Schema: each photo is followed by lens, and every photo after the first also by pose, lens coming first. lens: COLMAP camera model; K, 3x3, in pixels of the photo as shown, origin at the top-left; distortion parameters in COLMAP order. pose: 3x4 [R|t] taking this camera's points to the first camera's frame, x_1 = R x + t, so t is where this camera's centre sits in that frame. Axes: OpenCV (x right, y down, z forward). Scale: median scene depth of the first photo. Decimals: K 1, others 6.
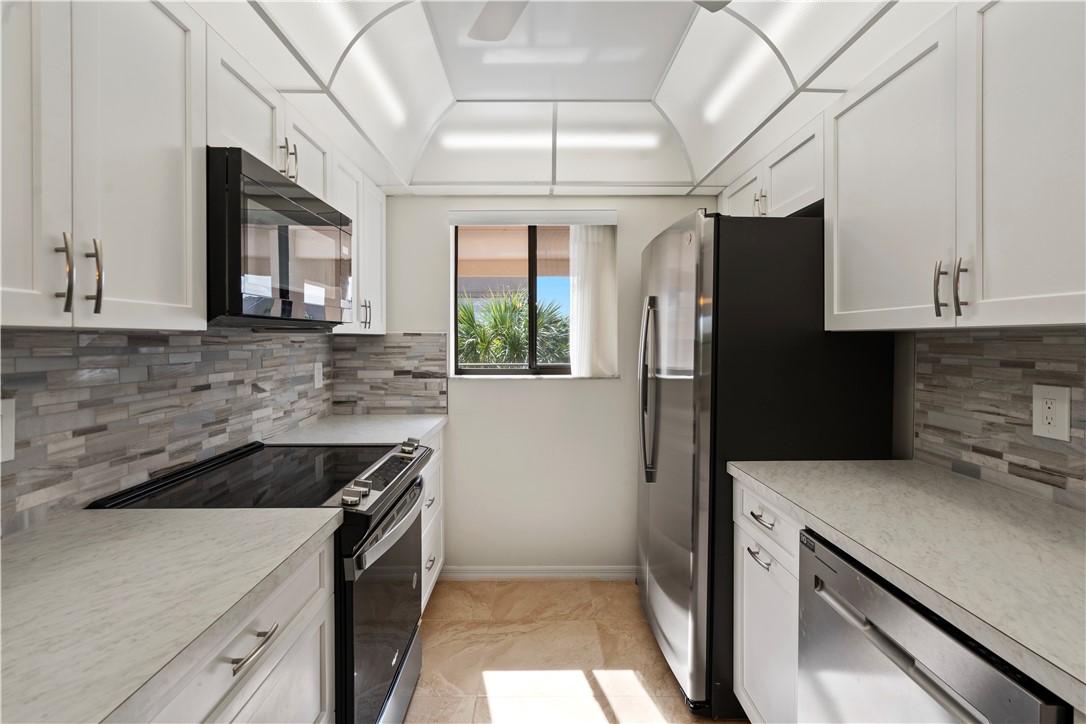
lens RADIAL K [[494.5, 0, 532.1], [0, 494.5, 340.6], [0, 0, 1]] dist [-0.007549, 0.002565]
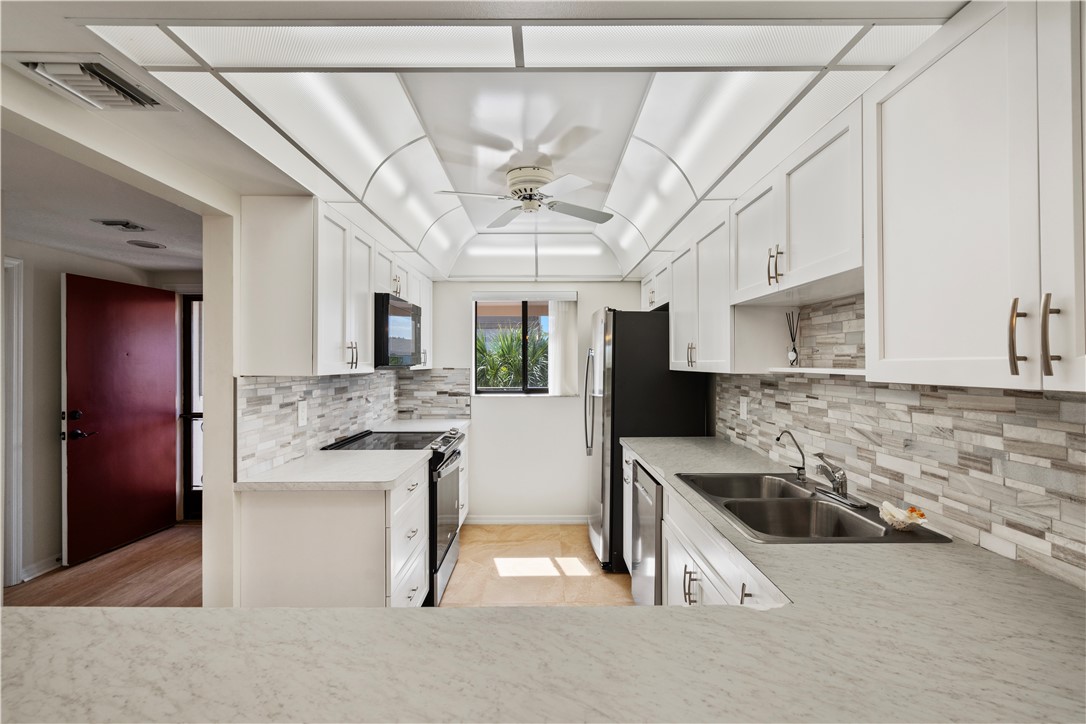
lens RADIAL K [[494.5, 0, 545.0], [0, 494.5, 363.0], [0, 0, 1]] dist [-0.007549, 0.002565]
pose [[0.999965, 0.000560, 0.008378, 0.062754], [-0.000534, 0.999995, -0.003115, -0.029878], [-0.008380, 0.003111, 0.999960, -0.683976]]
